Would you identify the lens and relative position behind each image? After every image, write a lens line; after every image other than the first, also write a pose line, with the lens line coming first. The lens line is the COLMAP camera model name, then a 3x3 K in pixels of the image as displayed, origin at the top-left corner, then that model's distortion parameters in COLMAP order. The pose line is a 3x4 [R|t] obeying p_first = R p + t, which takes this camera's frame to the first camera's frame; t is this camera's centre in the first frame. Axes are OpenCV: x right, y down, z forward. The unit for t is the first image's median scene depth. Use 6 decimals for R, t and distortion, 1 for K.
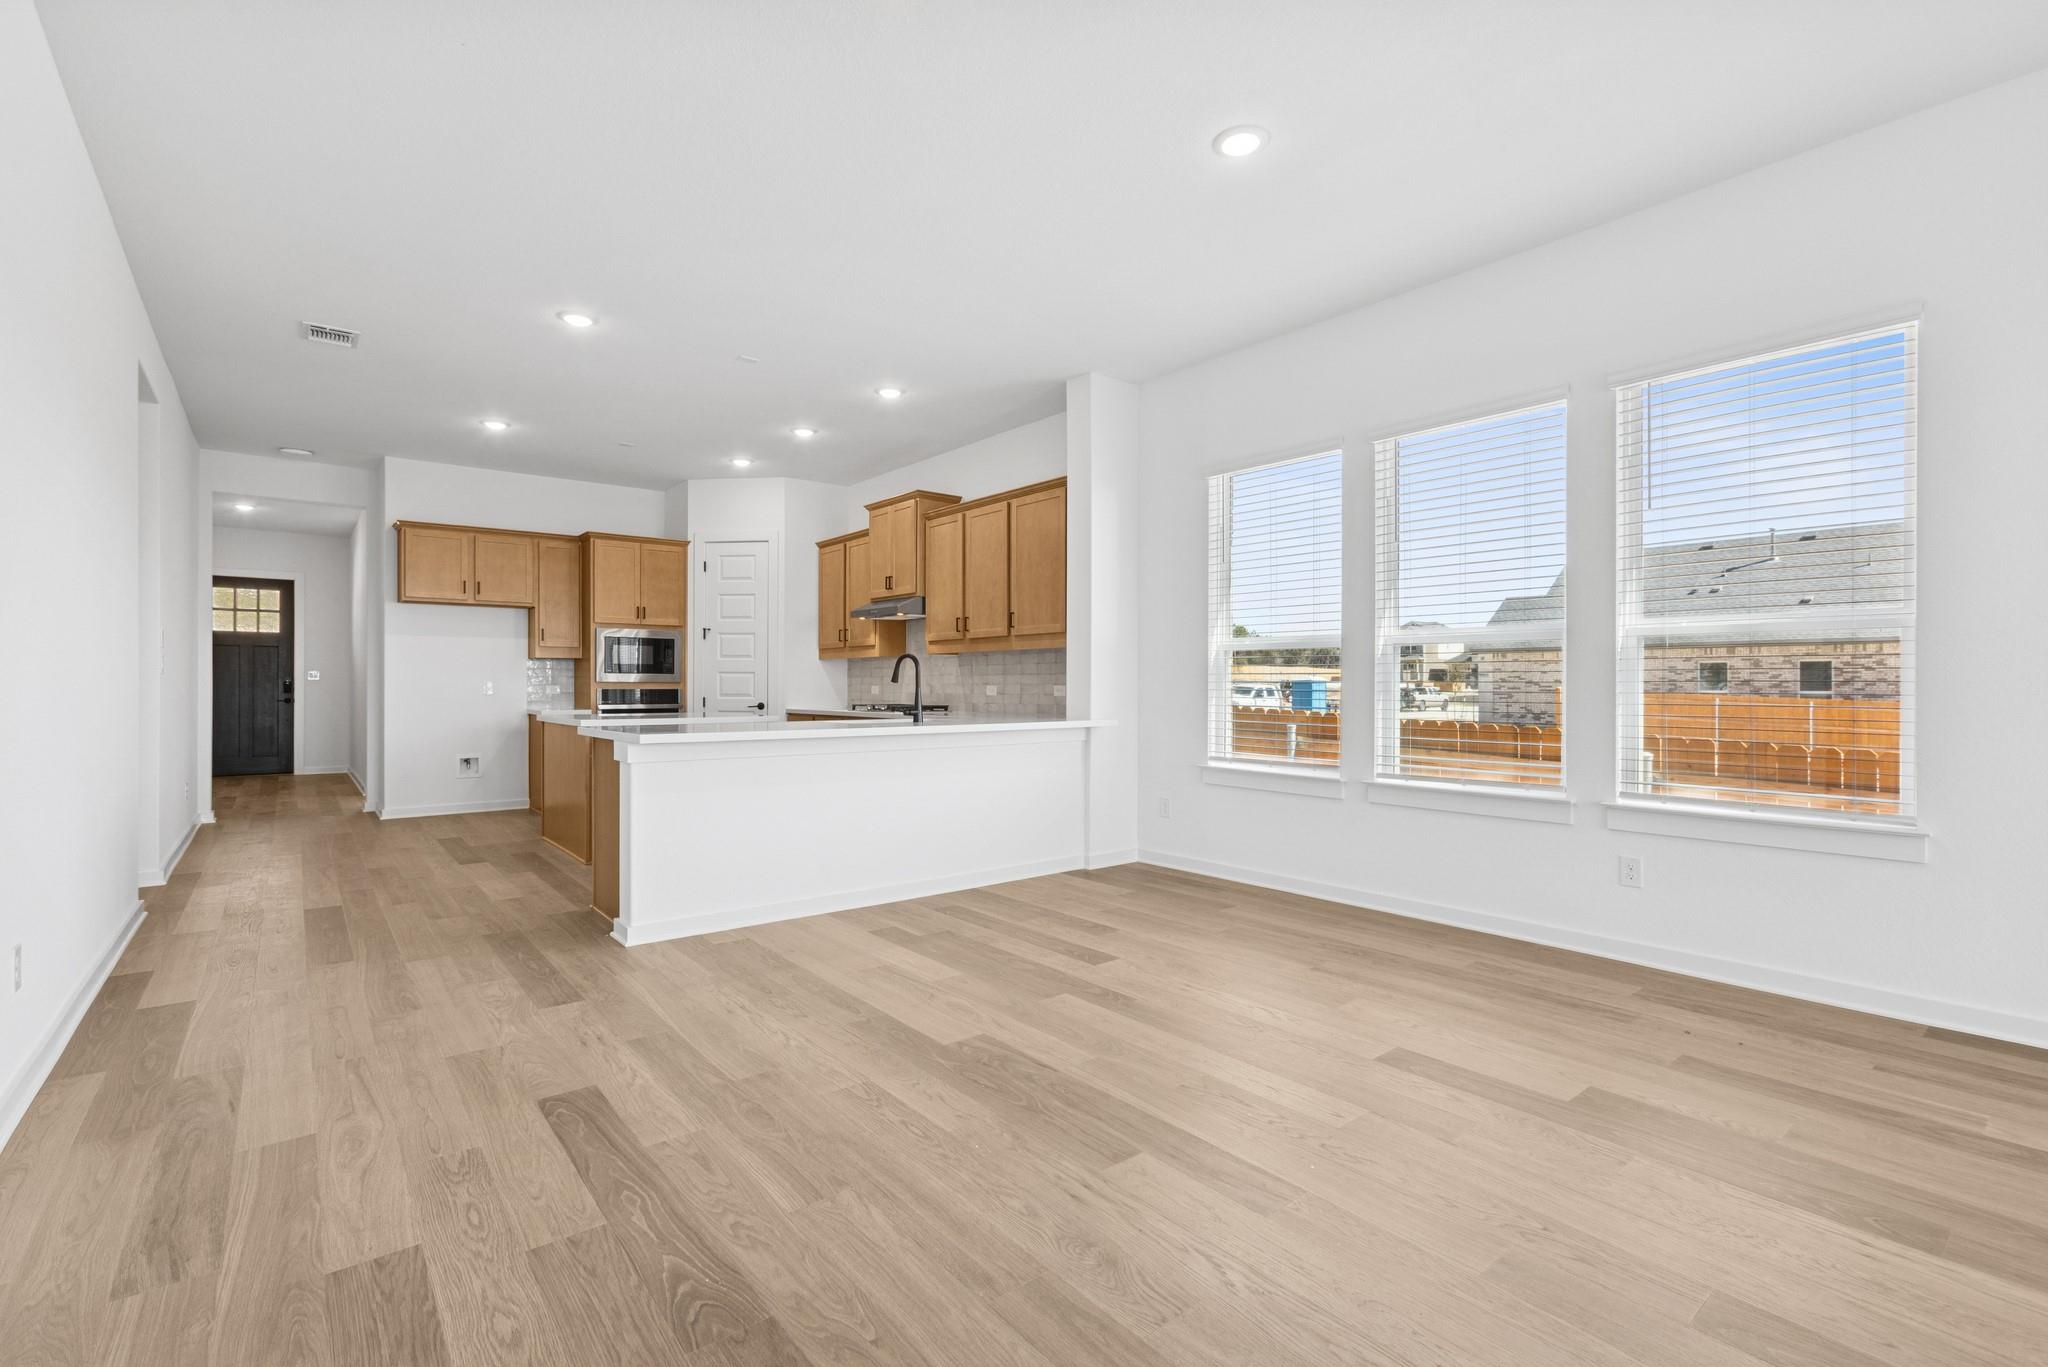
lens RADIAL K [[909.0, 0, 1010.3], [0, 909.0, 684.5], [0, 0, 1]] dist [-0.020805, 0.016981]
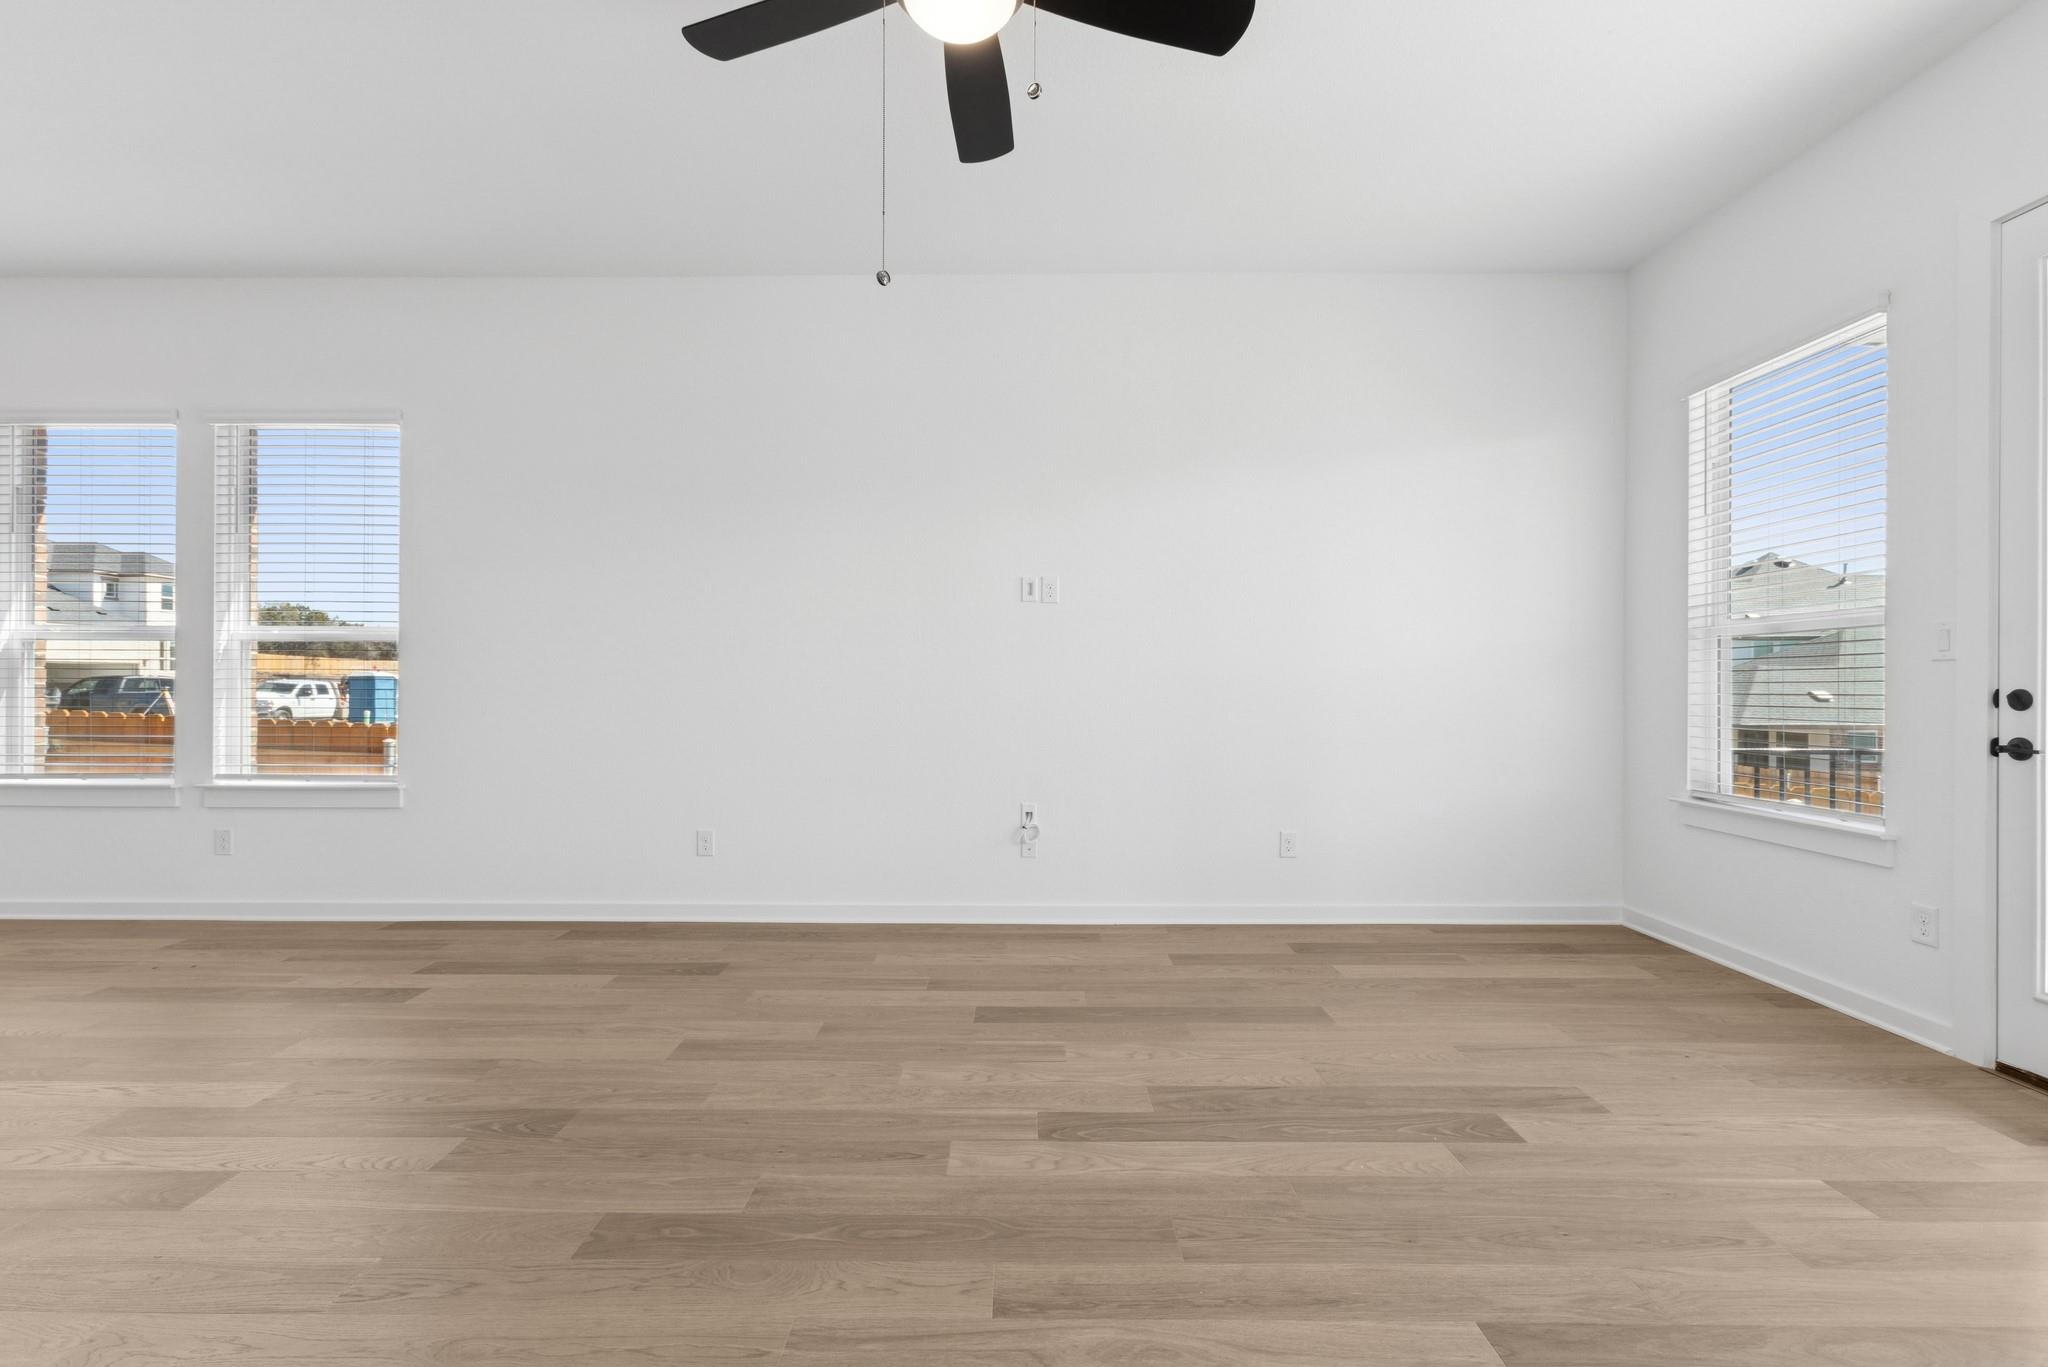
lens RADIAL K [[909.0, 0, 1010.3], [0, 909.0, 684.5], [0, 0, 1]] dist [-0.020805, 0.016981]
pose [[0.636983, -0.001139, 0.770877, 0.132272], [-0.001326, 0.999996, 0.002574, -0.000074], [-0.770876, -0.002661, 0.636979, -0.158815]]
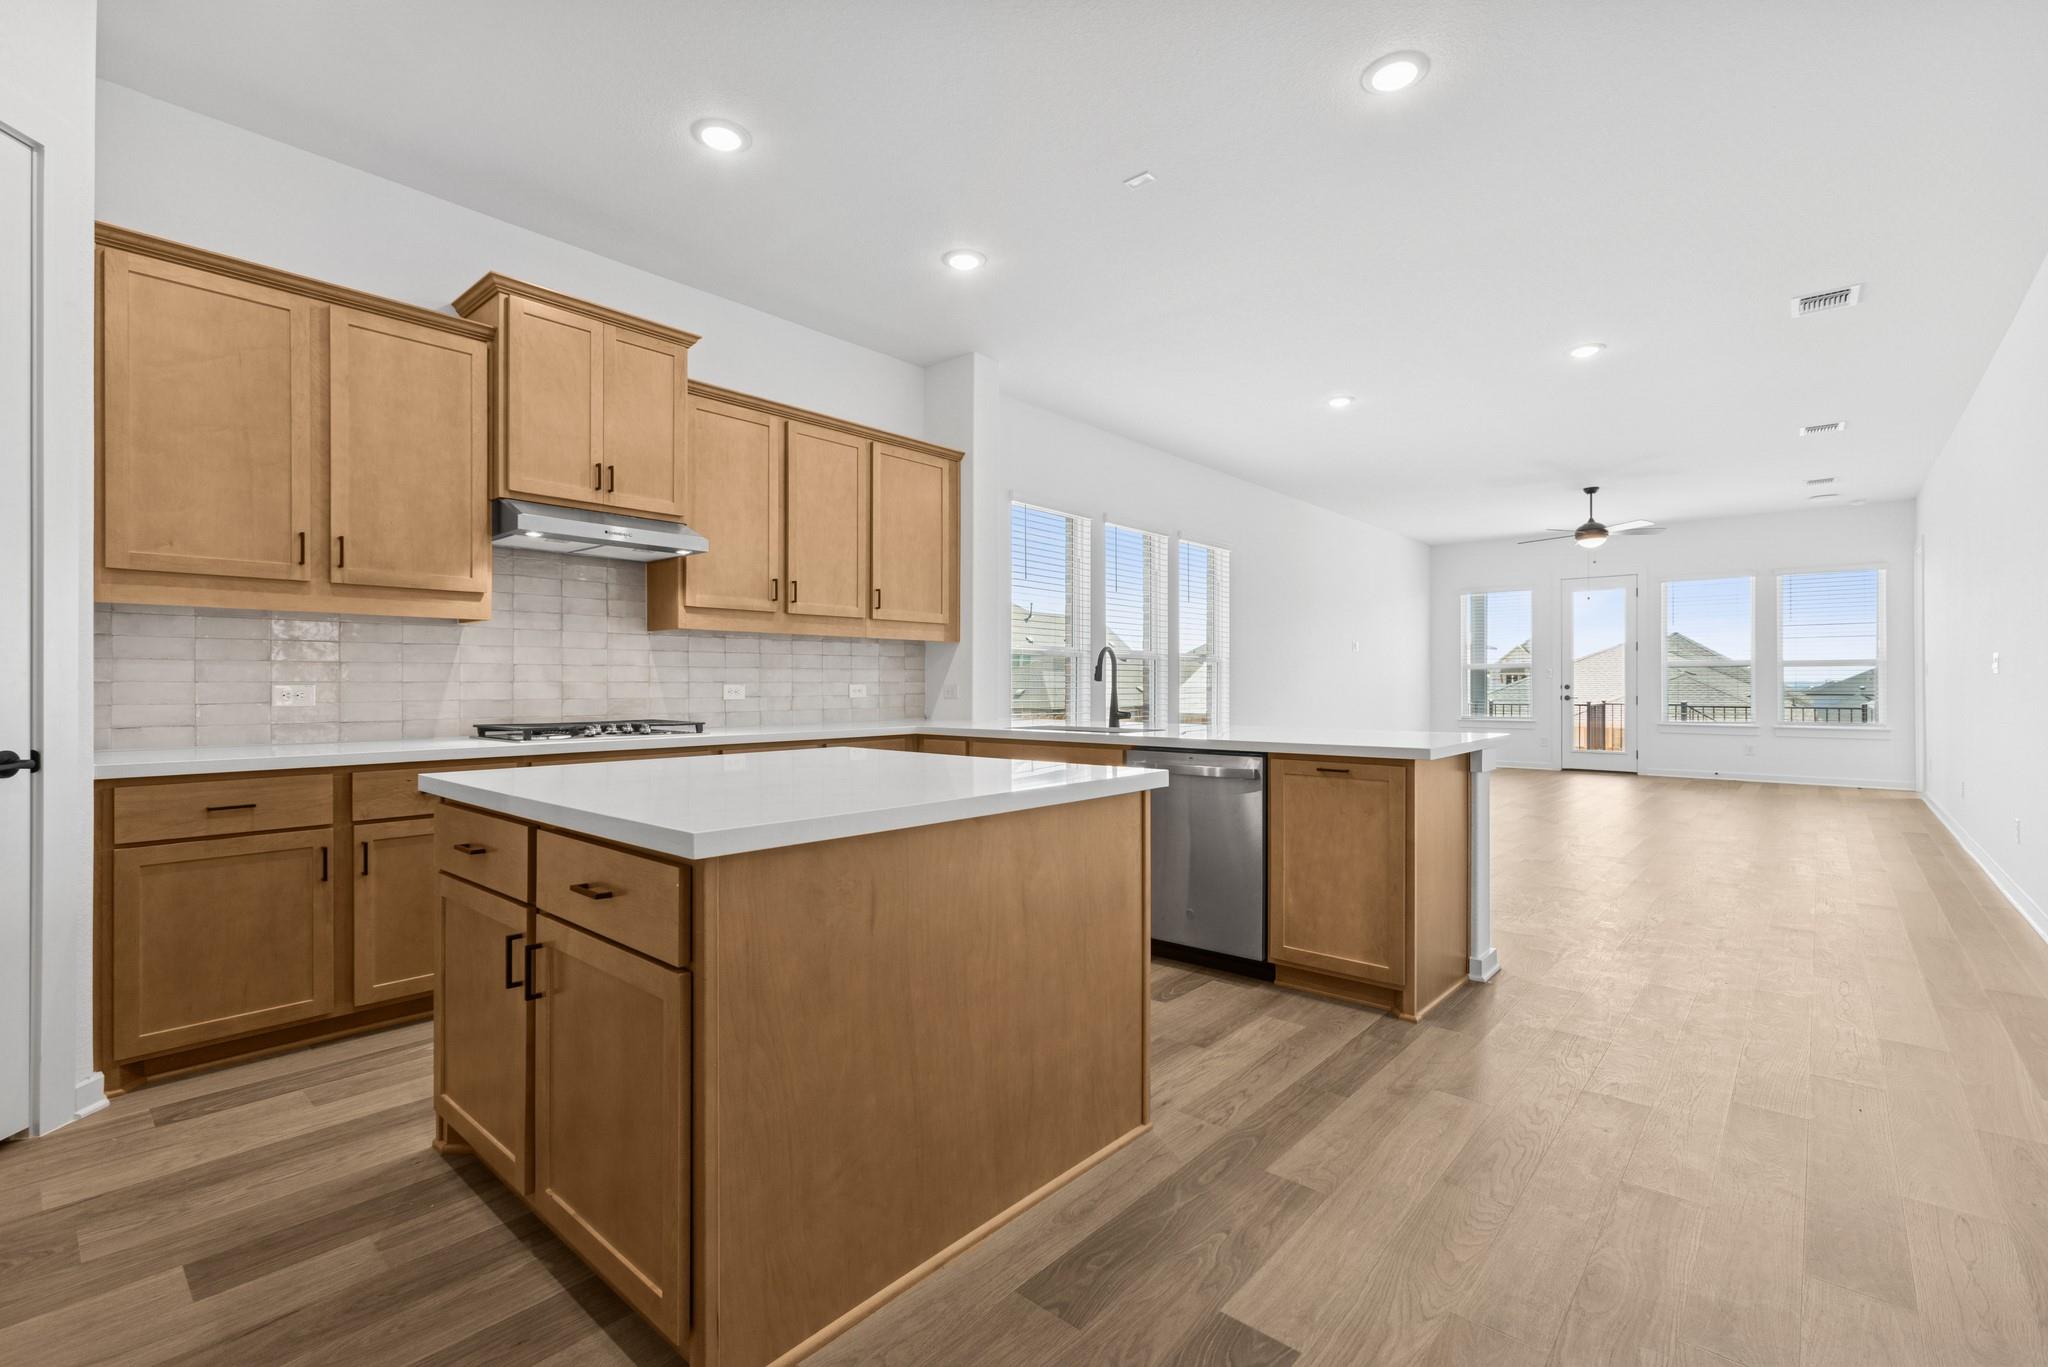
lens RADIAL K [[909.0, 0, 1010.3], [0, 909.0, 684.5], [0, 0, 1]] dist [-0.020805, 0.016981]
pose [[-0.163926, -0.000850, 0.986472, -0.718070], [-0.000051, 1.000000, 0.000853, 0.000865], [-0.986473, 0.000090, -0.163926, 0.938845]]
